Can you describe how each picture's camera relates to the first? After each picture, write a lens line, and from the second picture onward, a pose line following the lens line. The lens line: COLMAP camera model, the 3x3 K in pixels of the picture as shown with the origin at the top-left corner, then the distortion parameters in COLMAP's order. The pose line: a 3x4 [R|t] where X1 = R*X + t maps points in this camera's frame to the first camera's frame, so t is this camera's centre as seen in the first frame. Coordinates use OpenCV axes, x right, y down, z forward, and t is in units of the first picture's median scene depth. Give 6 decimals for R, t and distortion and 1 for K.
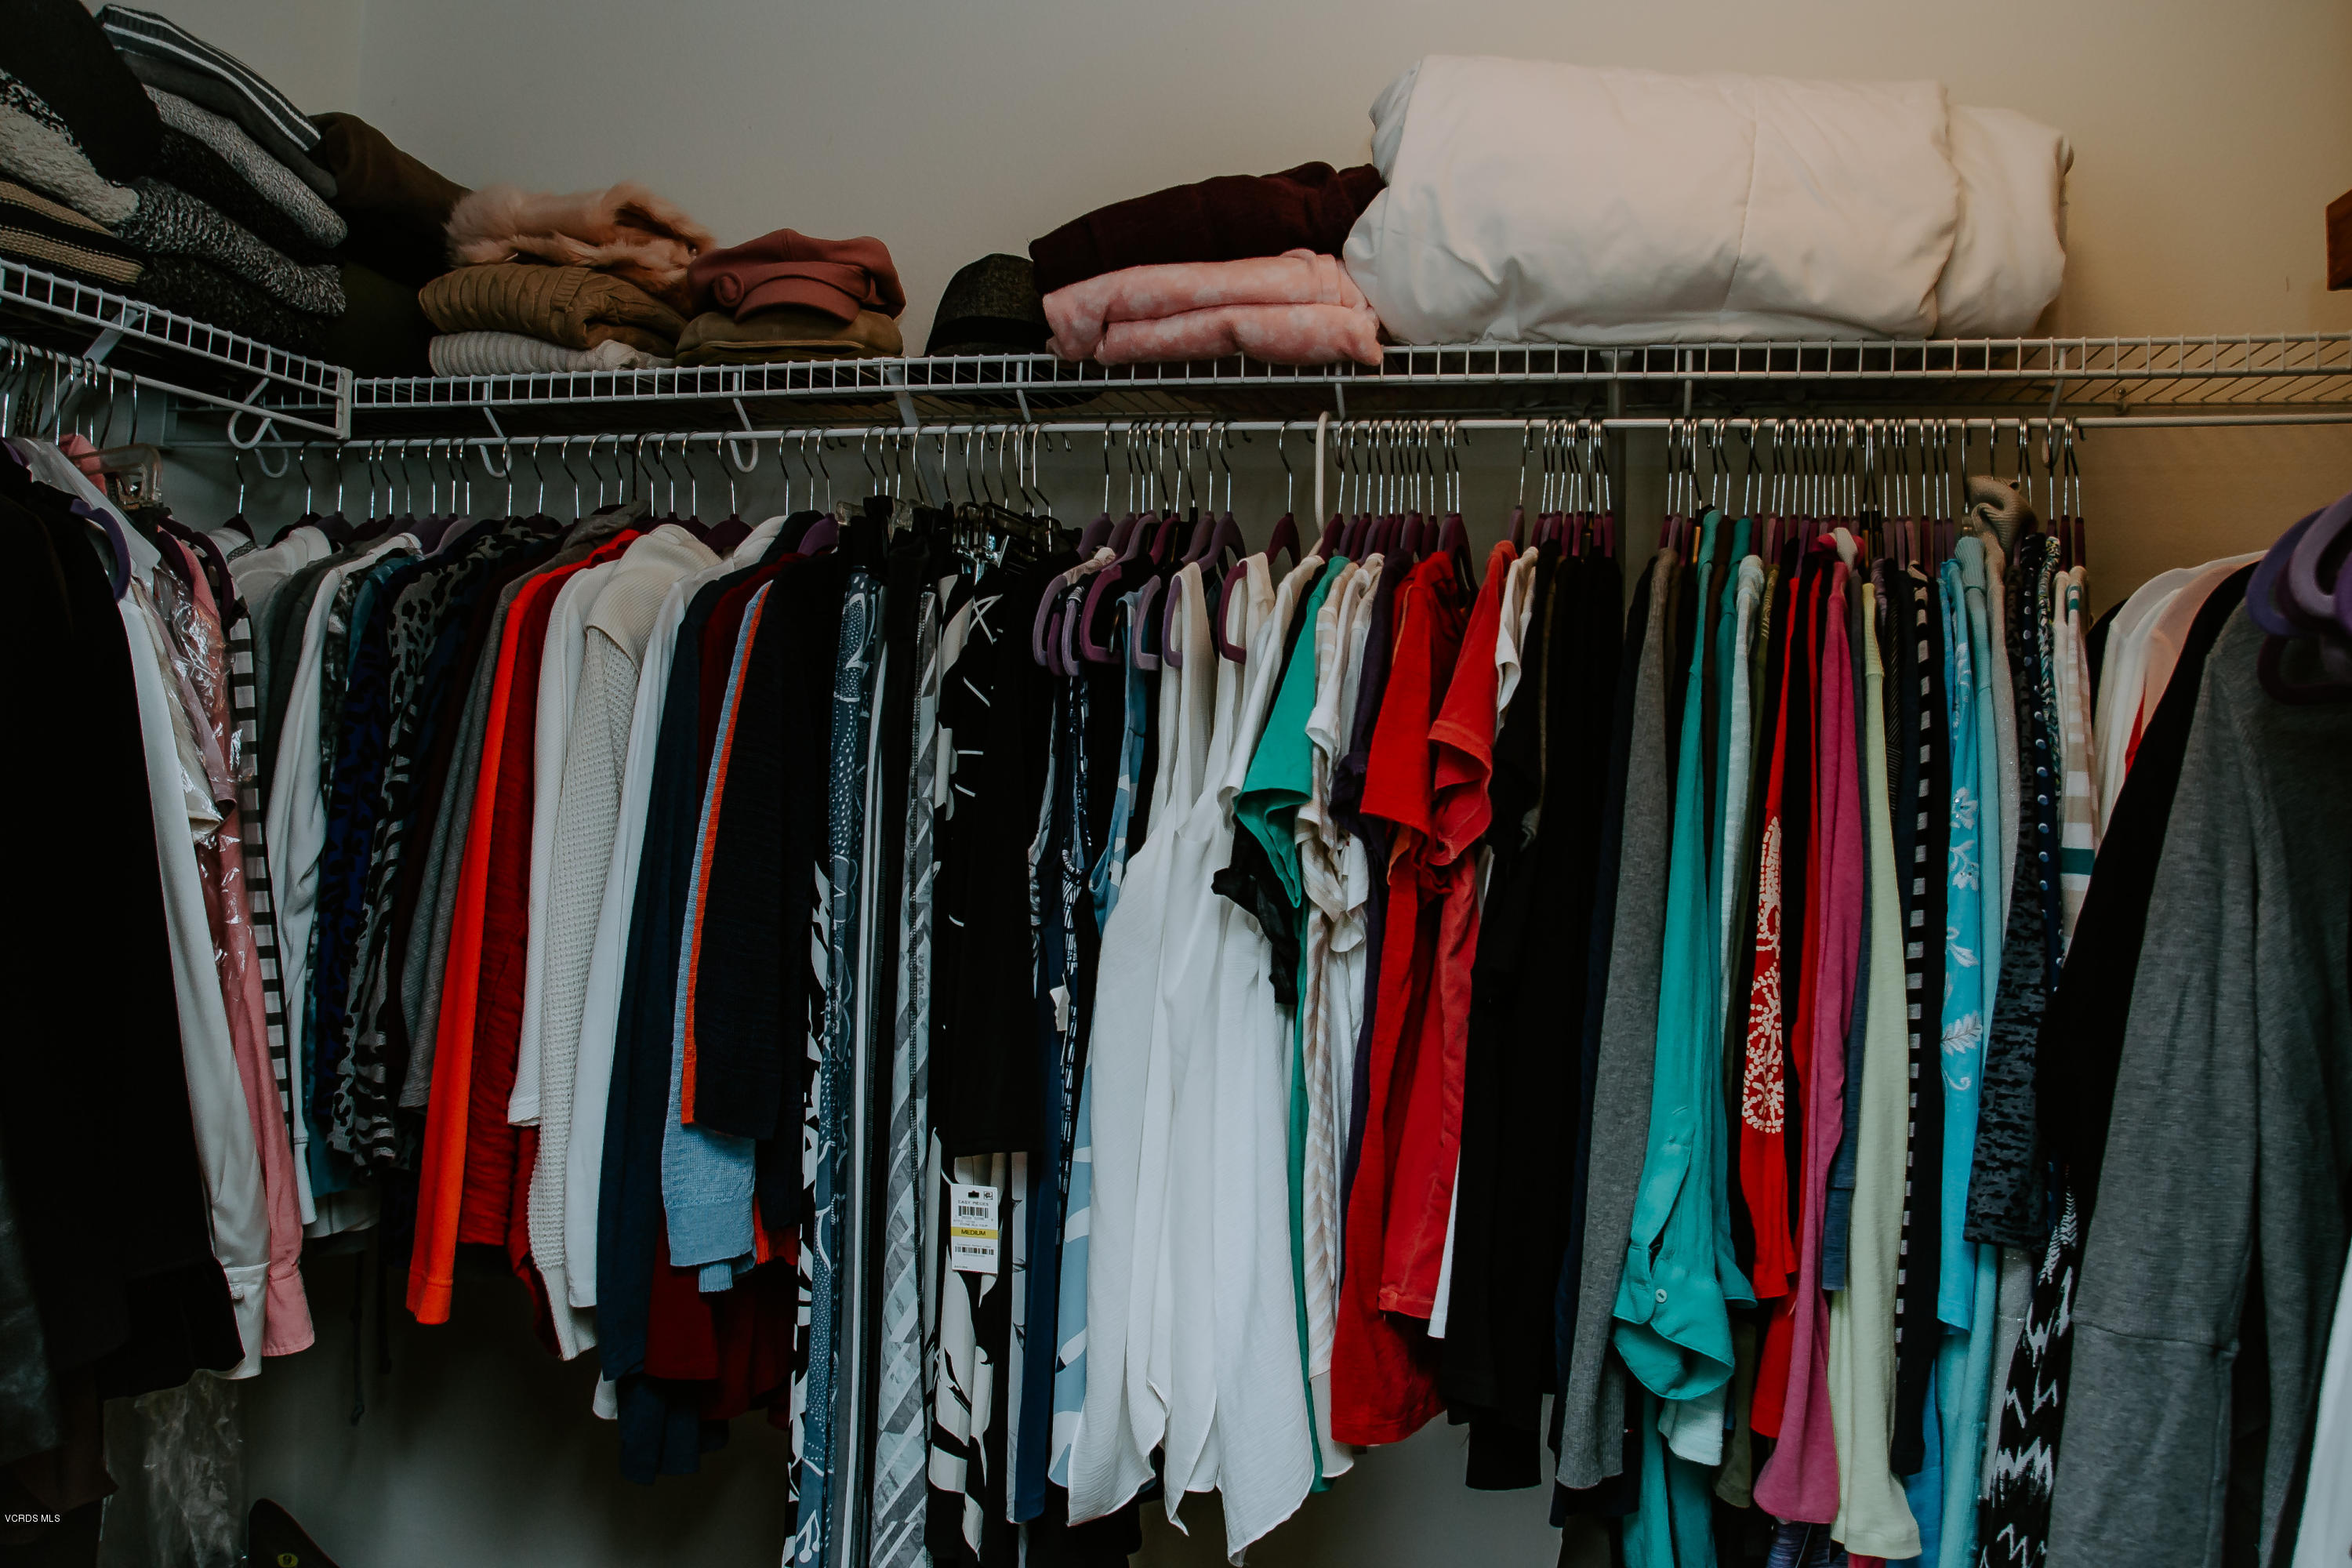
lens RADIAL K [[1746.0, 0, 1176.5], [0, 1746.0, 758.6], [0, 0, 1]] dist [-0.131700, 0.090433]
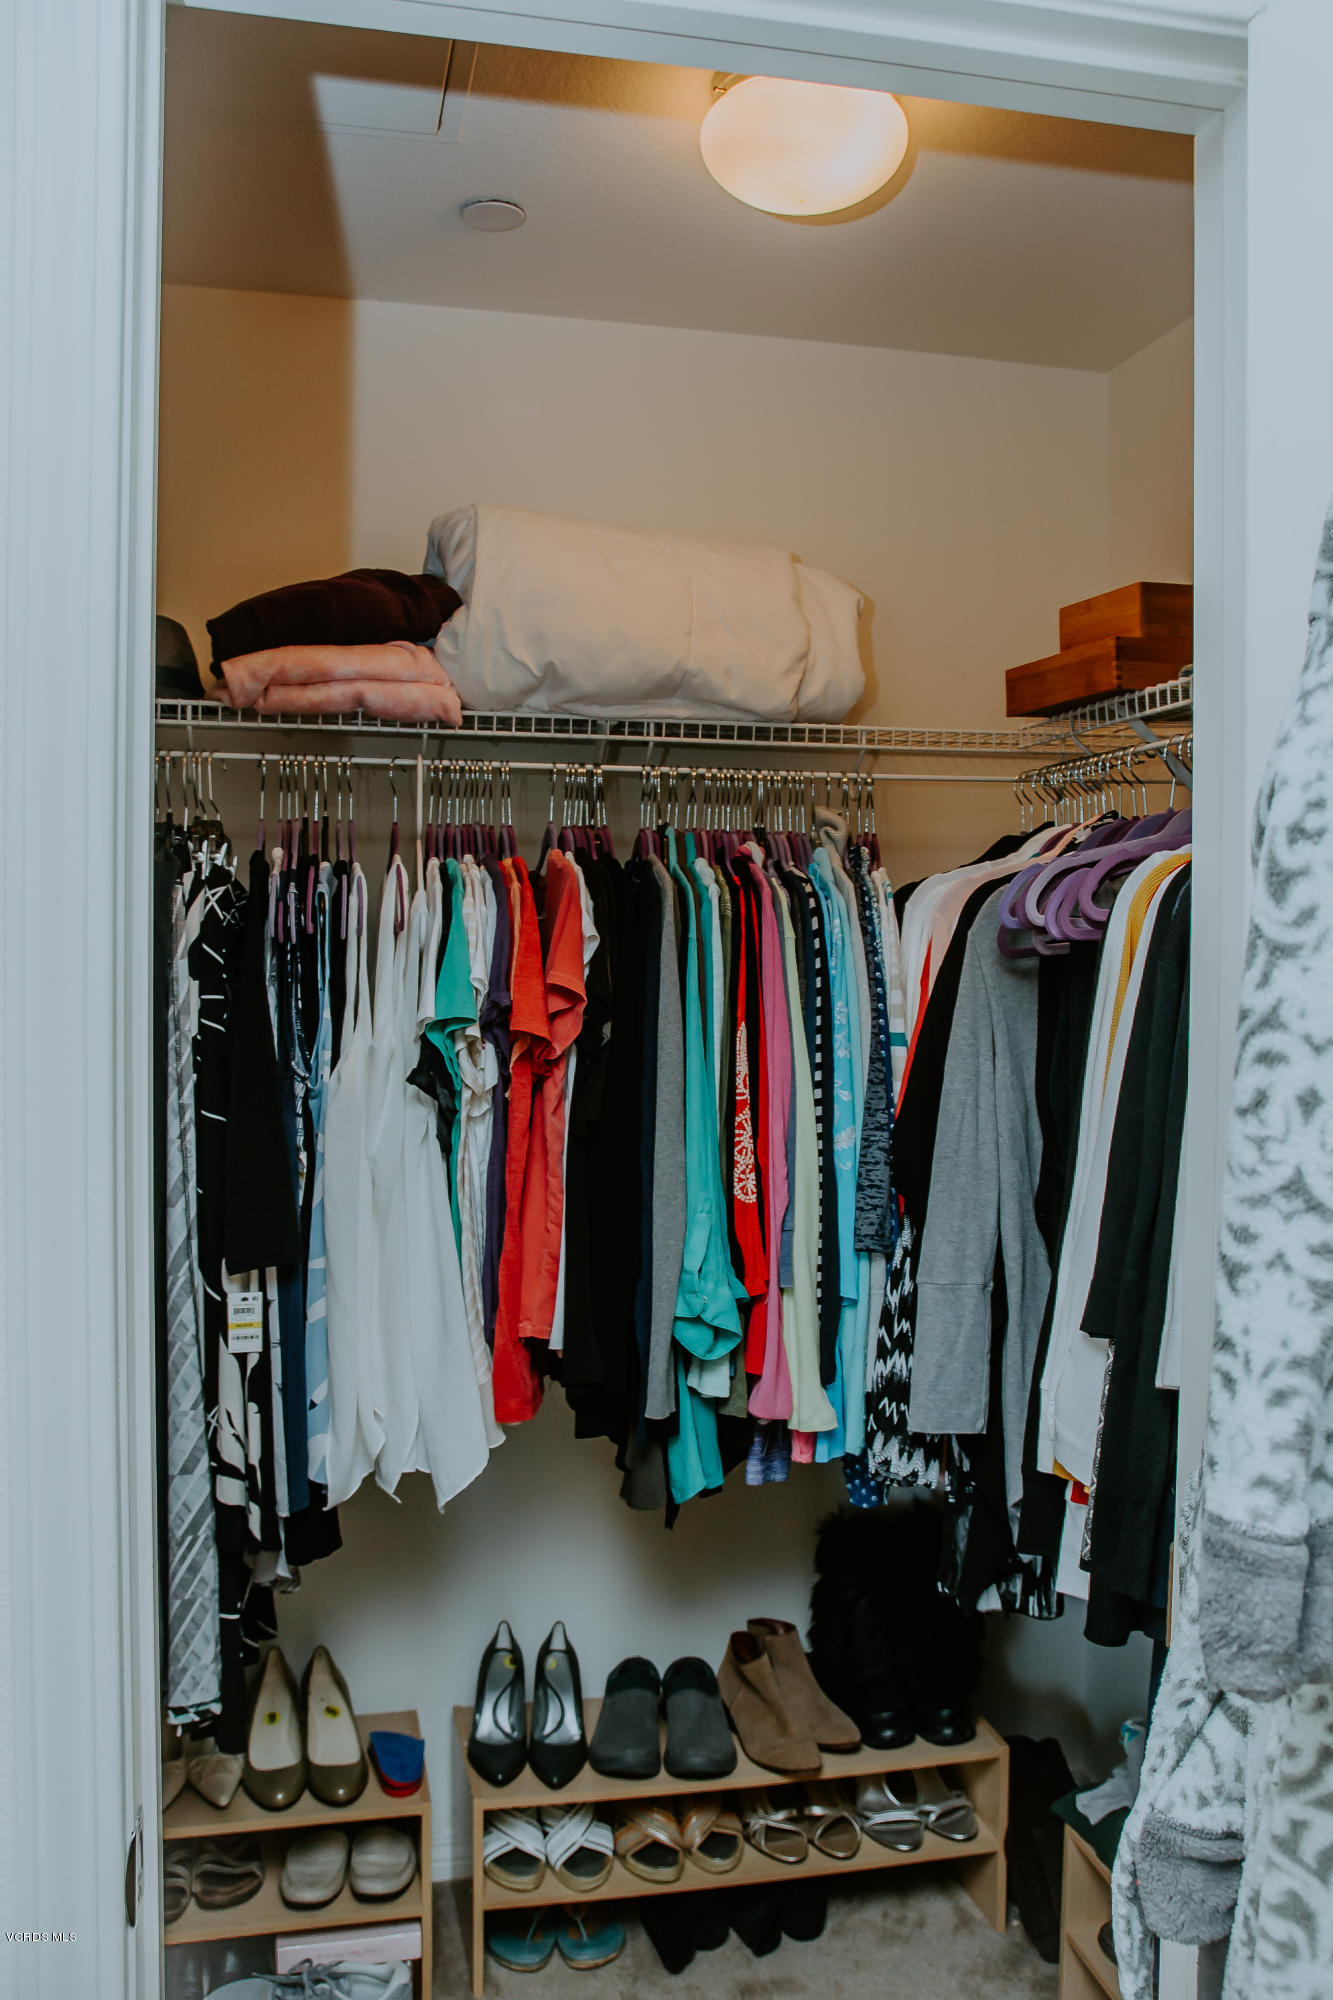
lens RADIAL K [[1690.8, 0, 666.5], [0, 1690.8, 1000.0], [0, 0, 1]] dist [-0.103696, 0.090506]
pose [[0.887740, -0.041380, 0.458481, -0.467088], [0.019441, 0.998433, 0.052470, -0.073699], [-0.459934, -0.037666, 0.887154, -0.443406]]
